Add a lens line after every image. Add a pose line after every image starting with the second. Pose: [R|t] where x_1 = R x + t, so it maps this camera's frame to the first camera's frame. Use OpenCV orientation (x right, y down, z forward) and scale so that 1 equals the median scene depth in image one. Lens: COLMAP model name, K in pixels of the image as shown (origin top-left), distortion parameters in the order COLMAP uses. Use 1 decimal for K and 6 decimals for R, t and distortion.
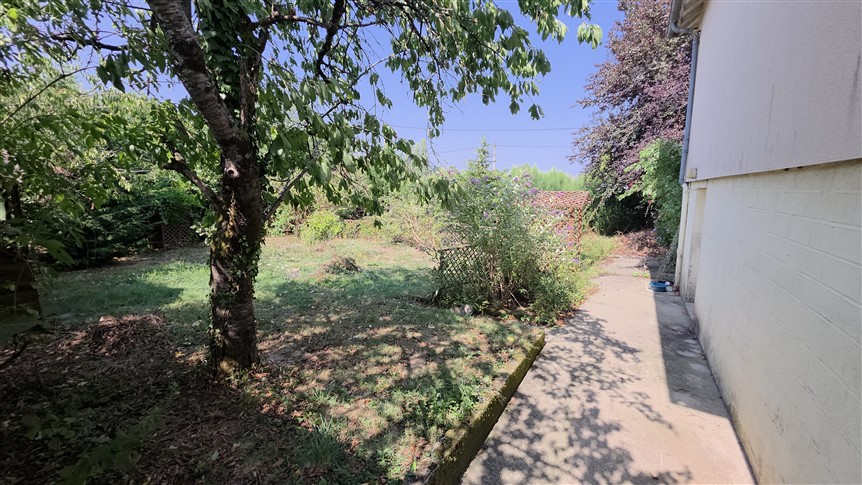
lens RADIAL K [[338.7, 0, 428.6], [0, 338.7, 238.6], [0, 0, 1]] dist [0.009973, -0.008722]
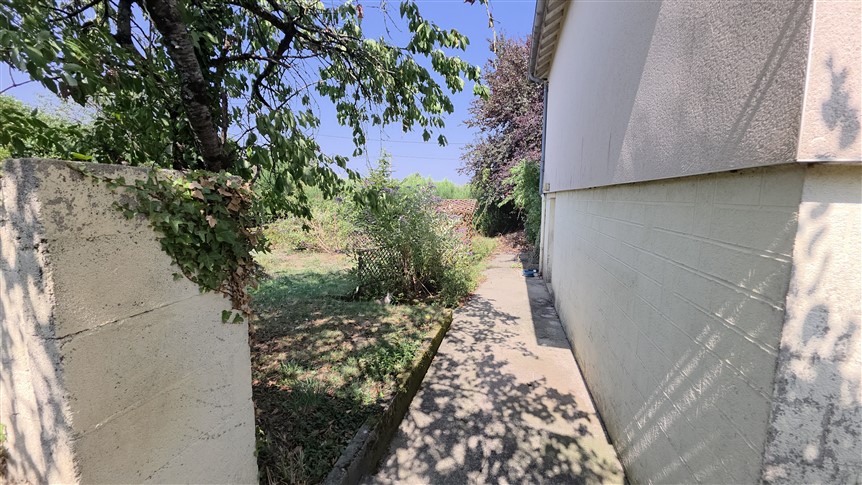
lens RADIAL K [[338.7, 0, 428.6], [0, 338.7, 238.6], [0, 0, 1]] dist [0.009973, -0.008722]
pose [[0.952119, -0.028807, 0.304368, -0.125622], [0.035008, 0.999275, -0.014934, 0.024064], [-0.303717, 0.024874, 0.952437, -0.197739]]
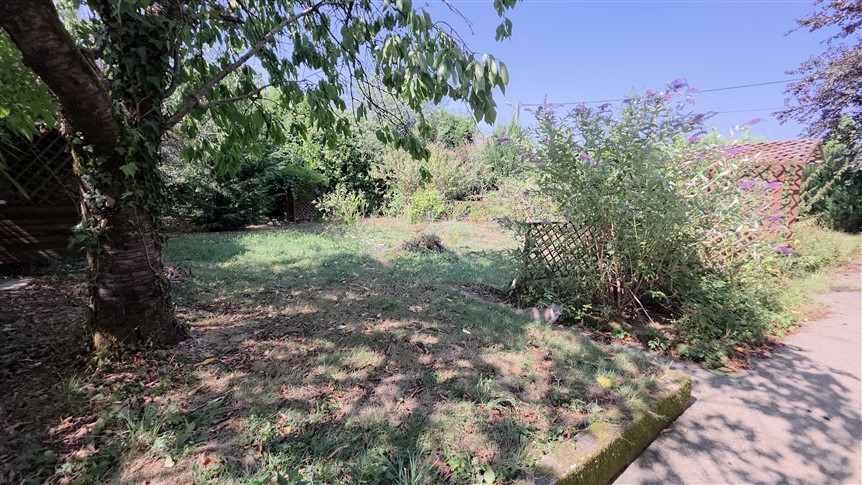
lens RADIAL K [[338.7, 0, 428.6], [0, 338.7, 238.6], [0, 0, 1]] dist [0.009973, -0.008722]
pose [[0.921966, 0.061510, -0.382355, 0.177369], [-0.053139, 0.998060, 0.032427, 0.080323], [0.383608, -0.009579, 0.923446, 0.427572]]
